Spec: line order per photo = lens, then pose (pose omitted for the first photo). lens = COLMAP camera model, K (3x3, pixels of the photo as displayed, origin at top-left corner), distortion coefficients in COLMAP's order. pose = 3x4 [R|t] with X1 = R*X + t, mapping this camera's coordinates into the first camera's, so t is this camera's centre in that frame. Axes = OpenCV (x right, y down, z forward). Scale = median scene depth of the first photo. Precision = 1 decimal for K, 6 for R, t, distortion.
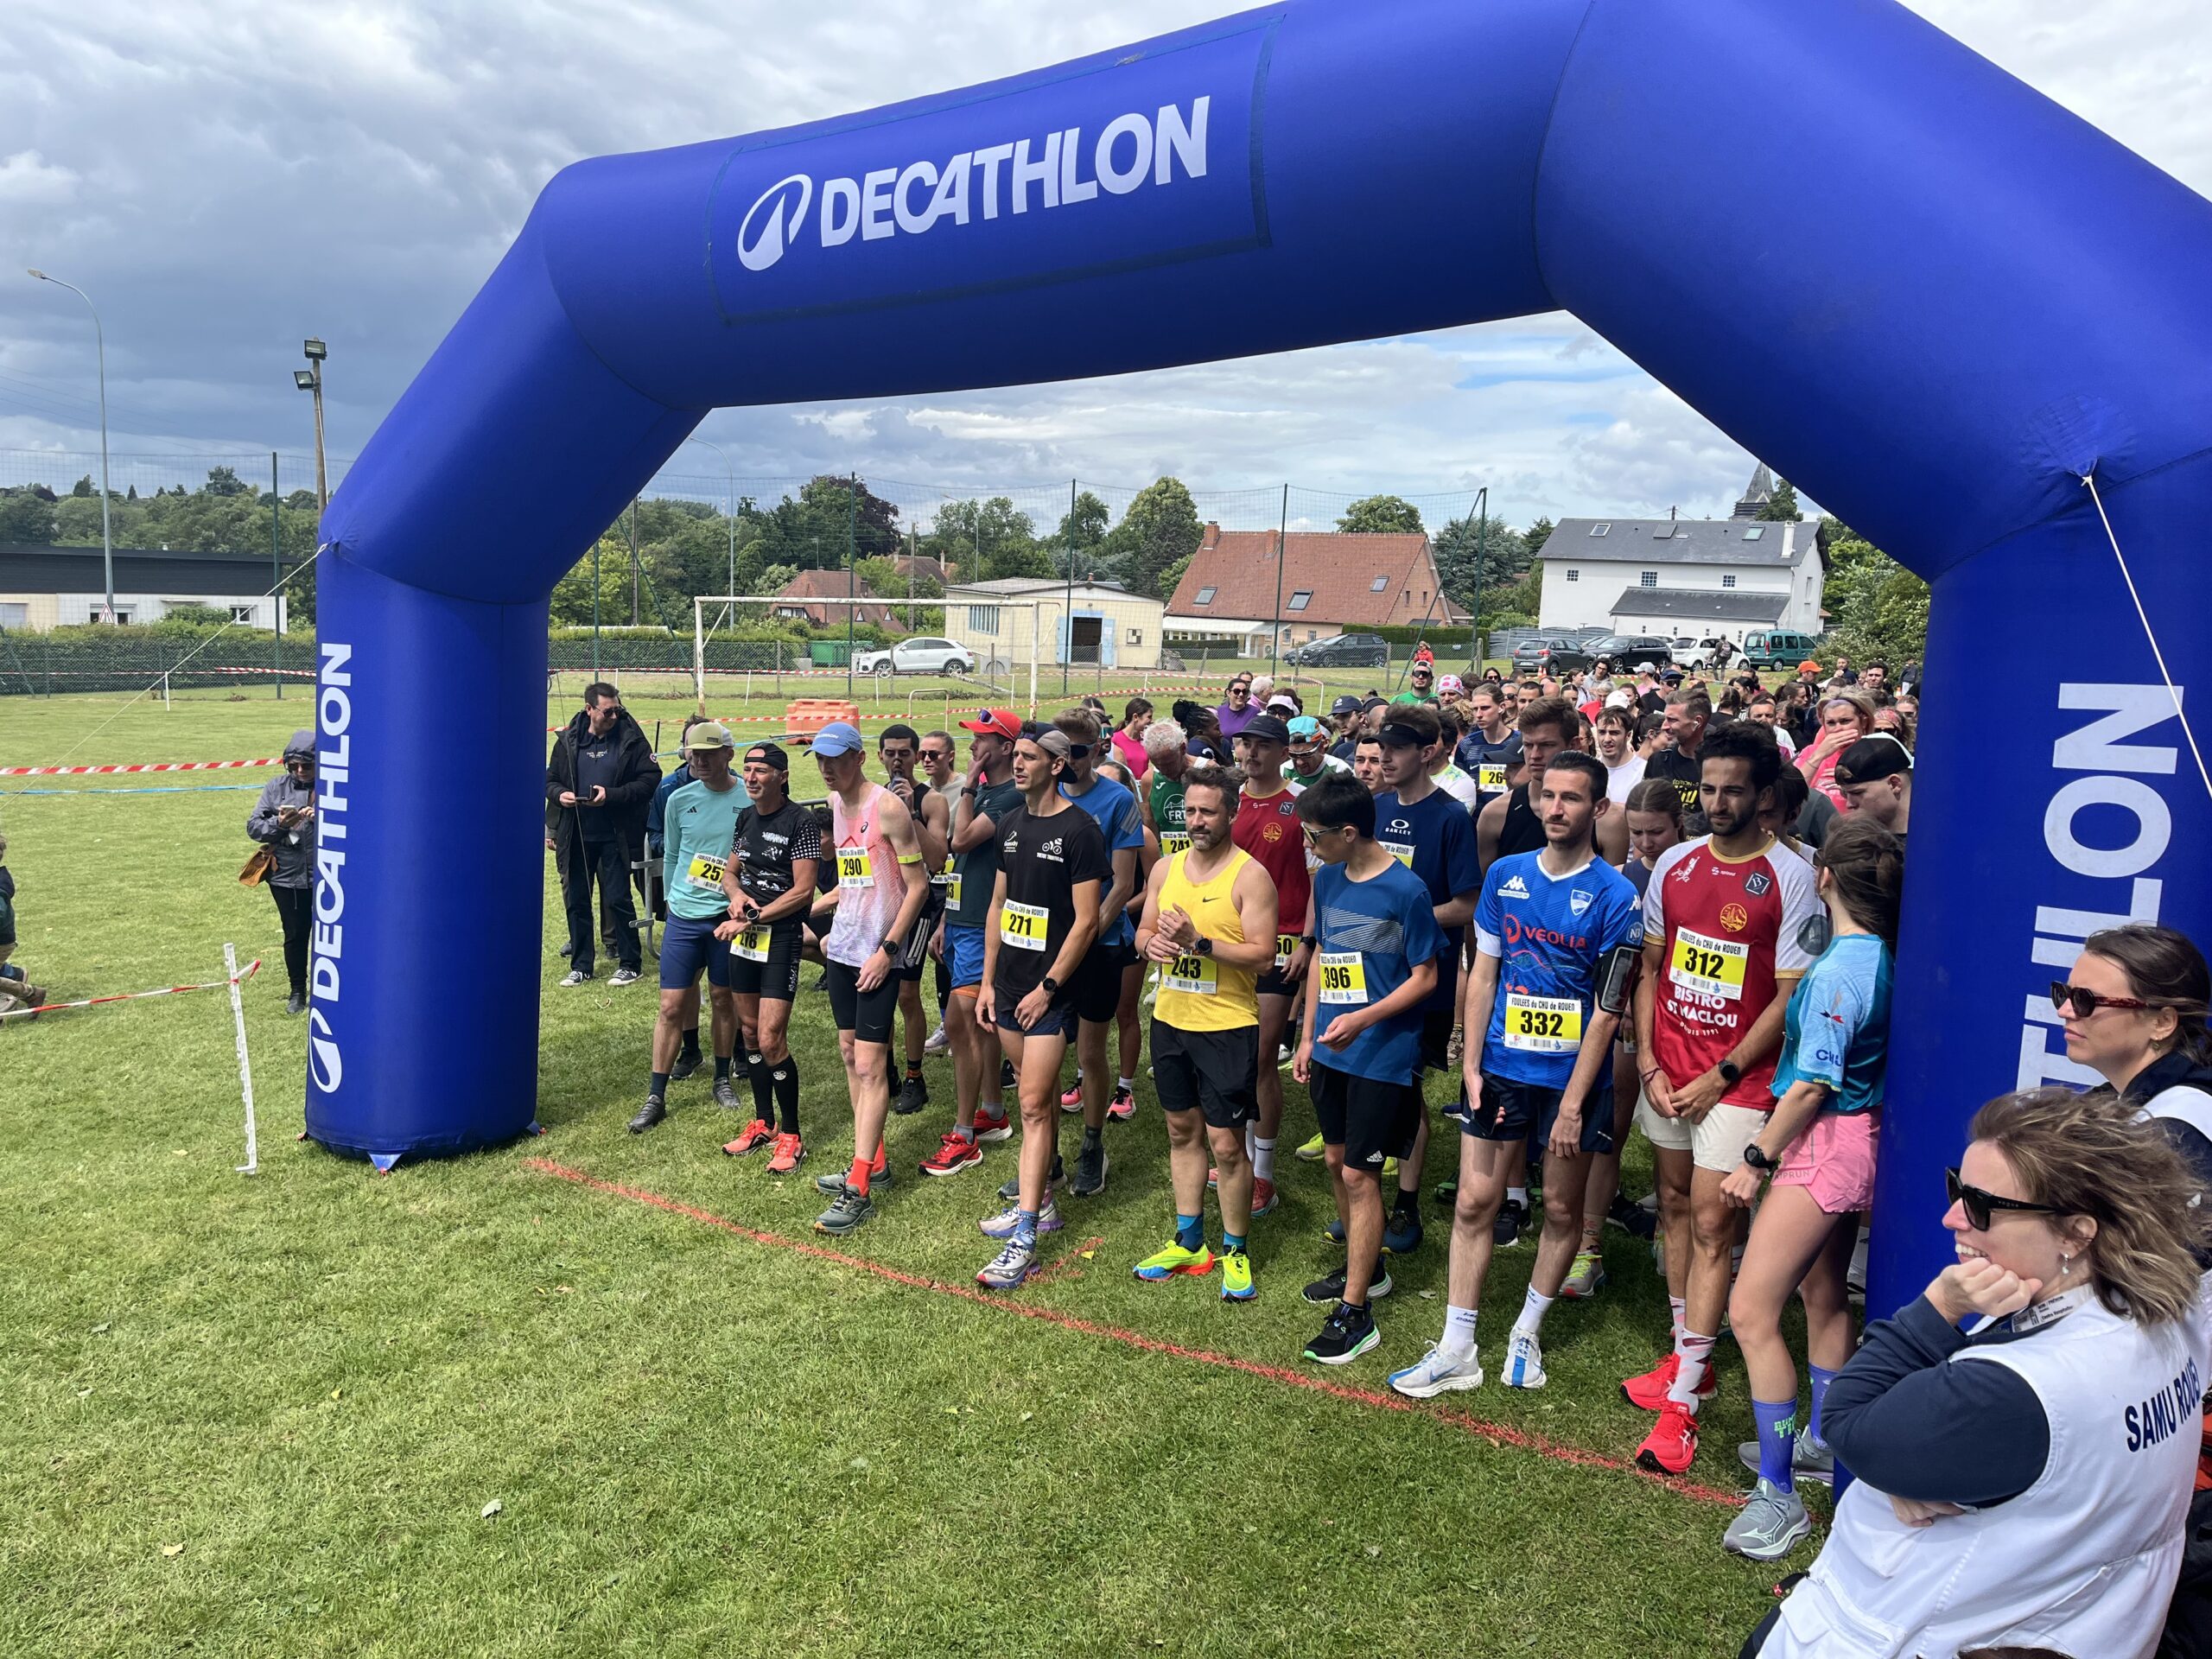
lens RADIAL K [[1664.3, 0, 1100.4], [0, 1664.3, 711.7], [0, 0, 1]] dist [0.059125, -0.050517]
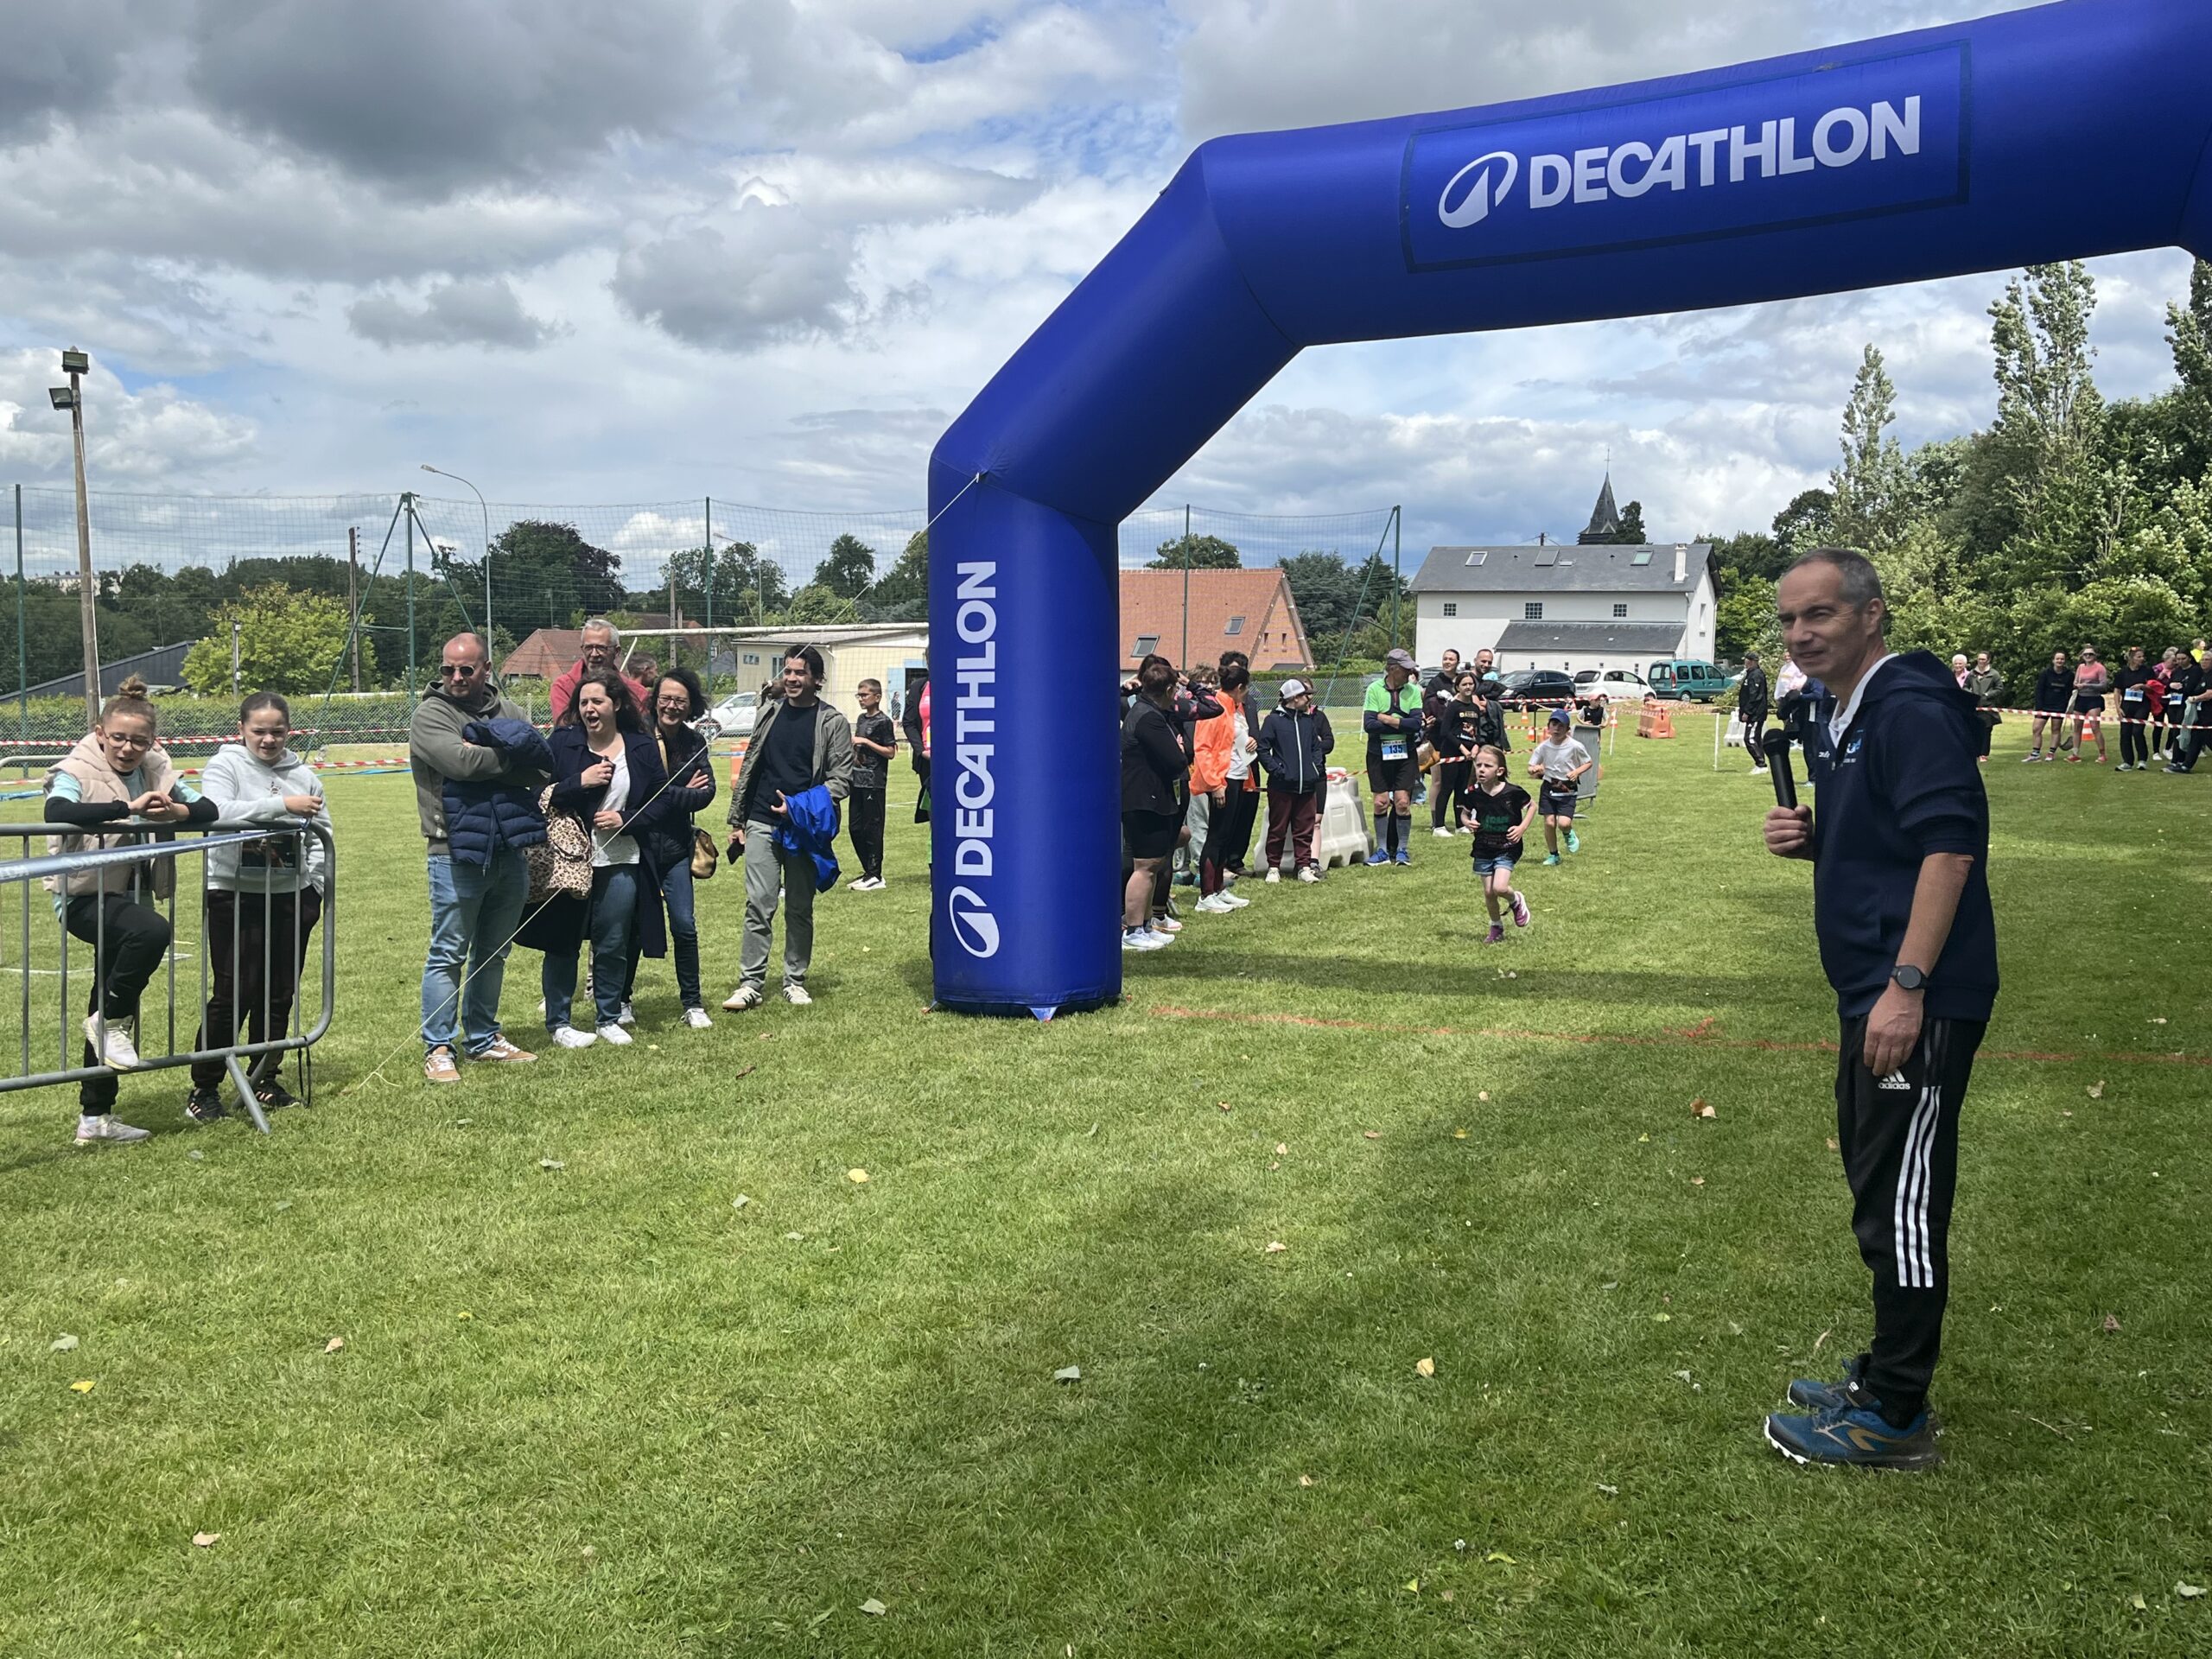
lens RADIAL K [[2016.7, 0, 1107.1], [0, 2016.7, 753.8], [0, 0, 1]] dist [0.003067, 0.020852]
pose [[0.988914, -0.035055, 0.144293, -0.561385], [0.038662, 0.999004, -0.022270, 0.121469], [-0.143368, 0.027602, 0.989284, -0.352373]]
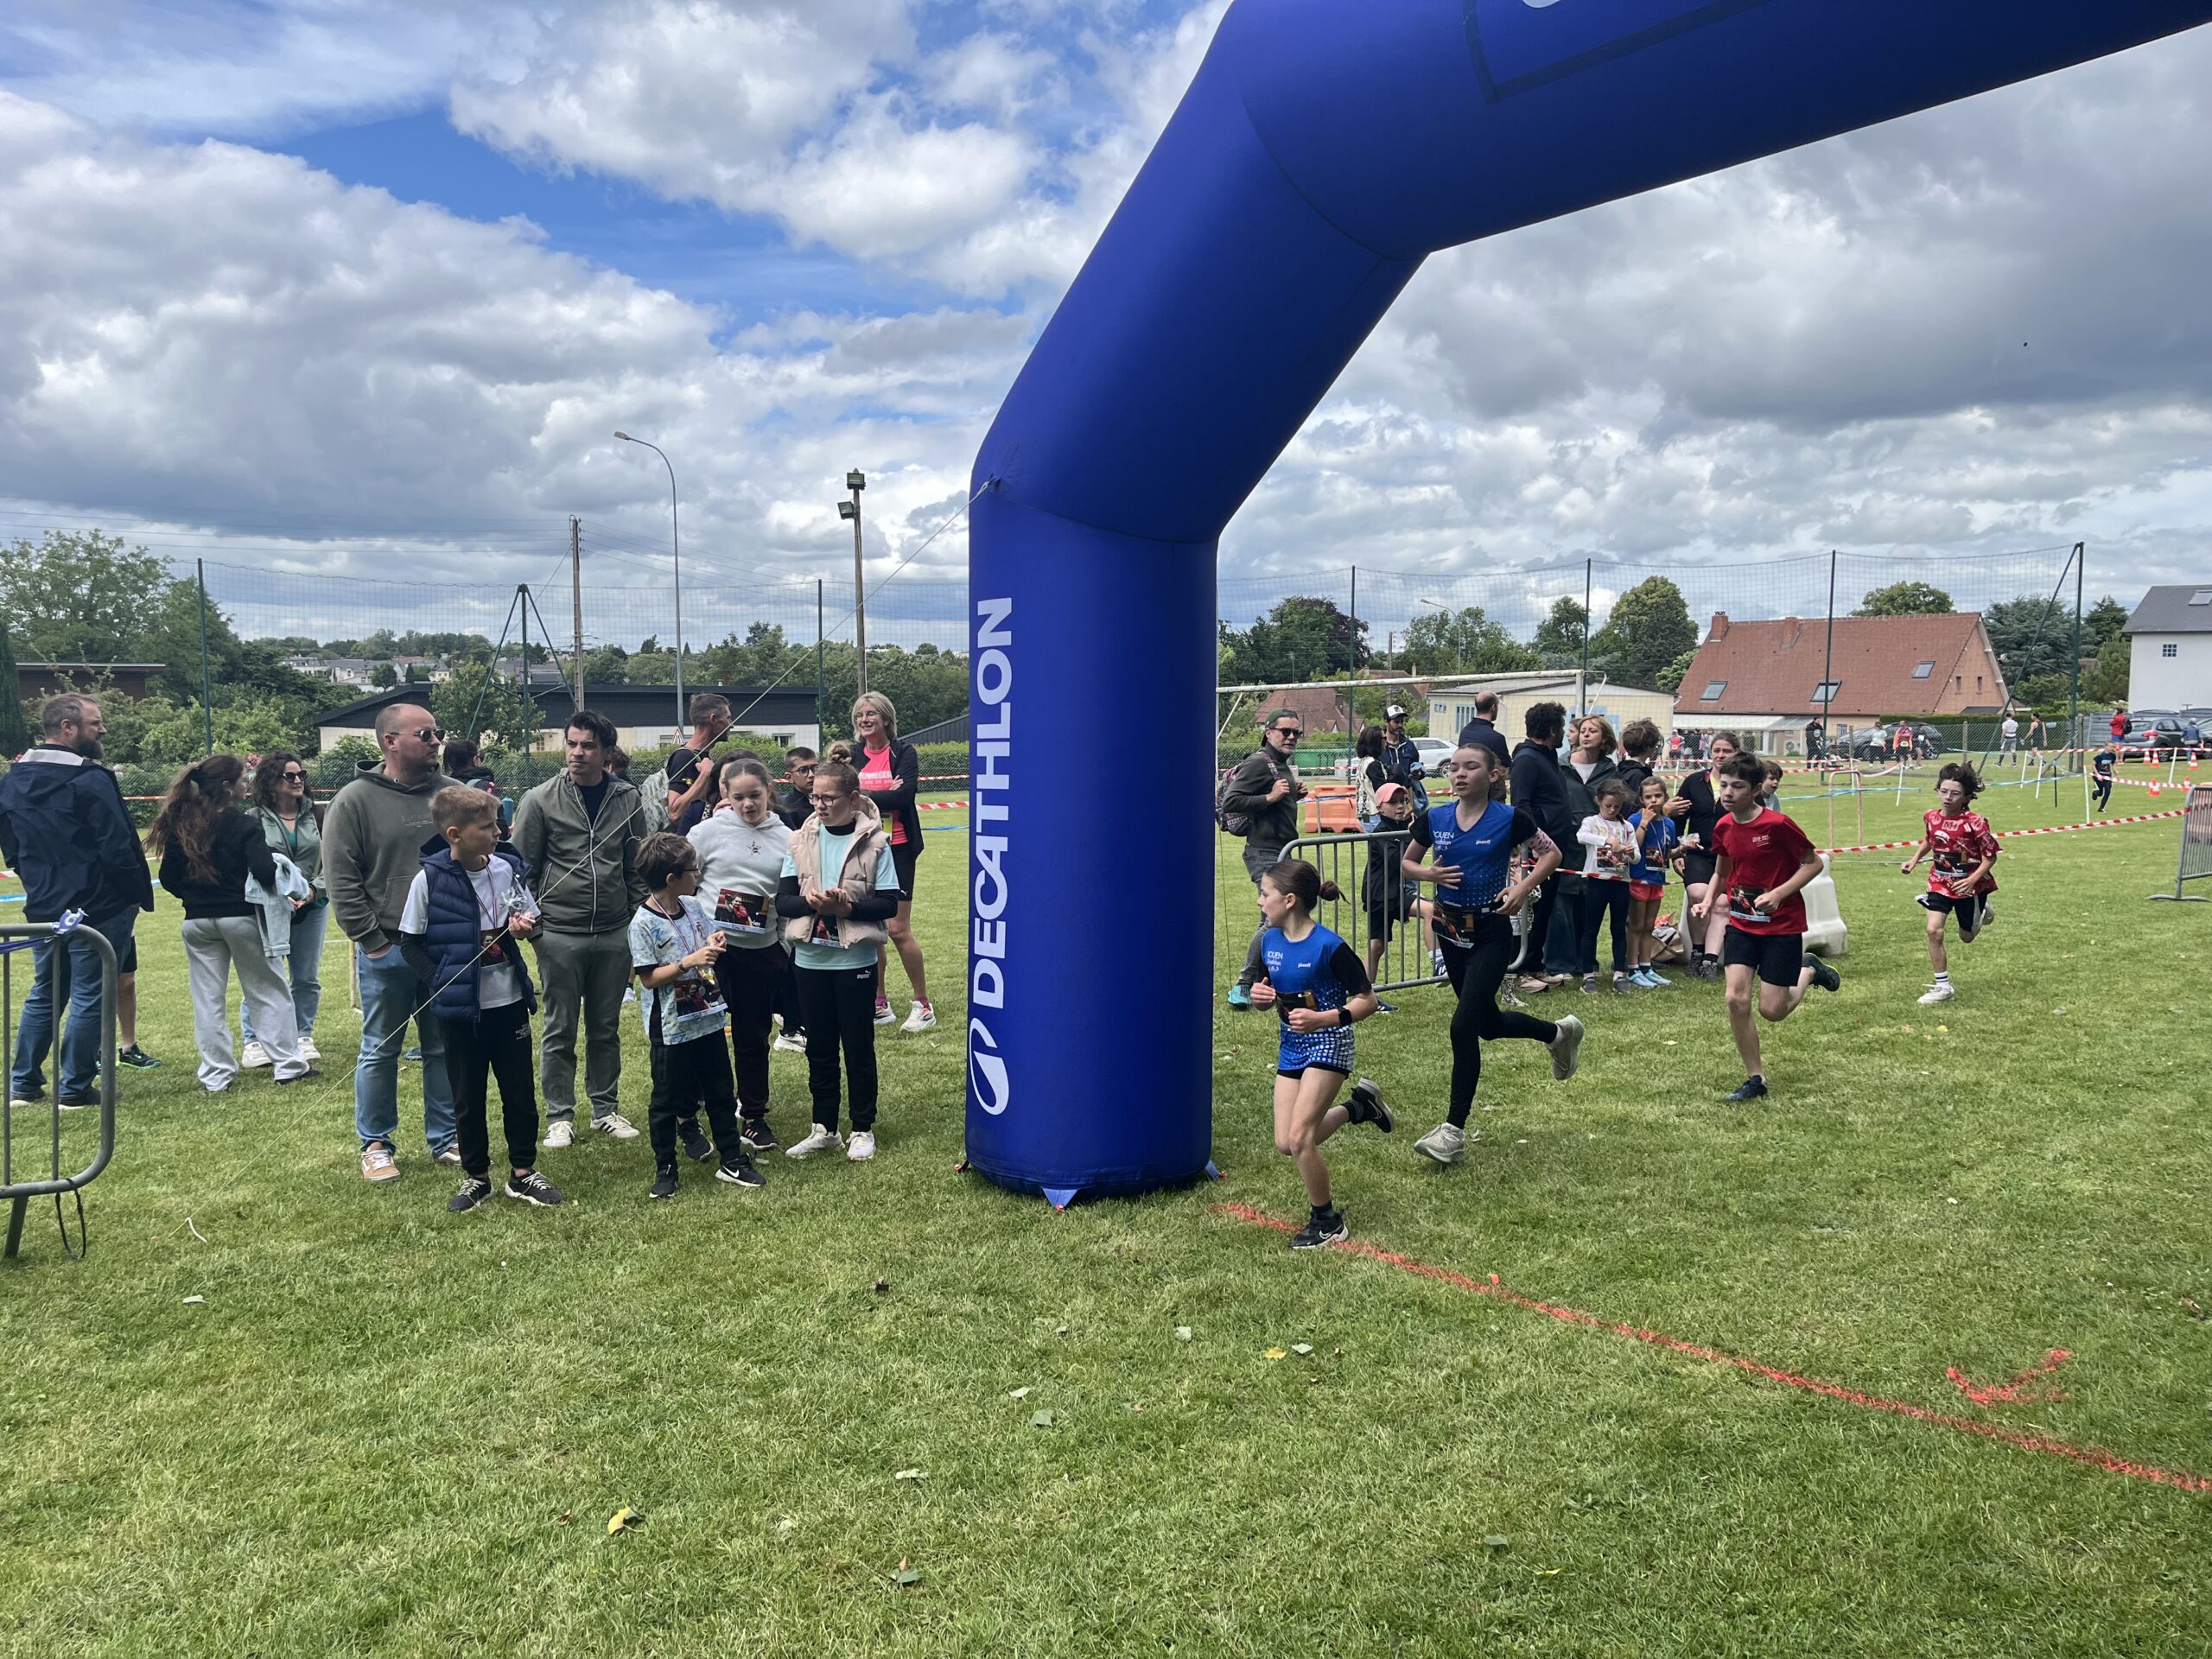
lens RADIAL K [[1642.2, 0, 1106.0], [0, 1642.2, 780.0], [0, 0, 1]] dist [0.051439, -0.011794]
pose [[0.962436, -0.024833, -0.270372, -0.167285], [0.015766, 0.999240, -0.035659, 0.084070], [0.271052, 0.030057, 0.962095, 0.192207]]
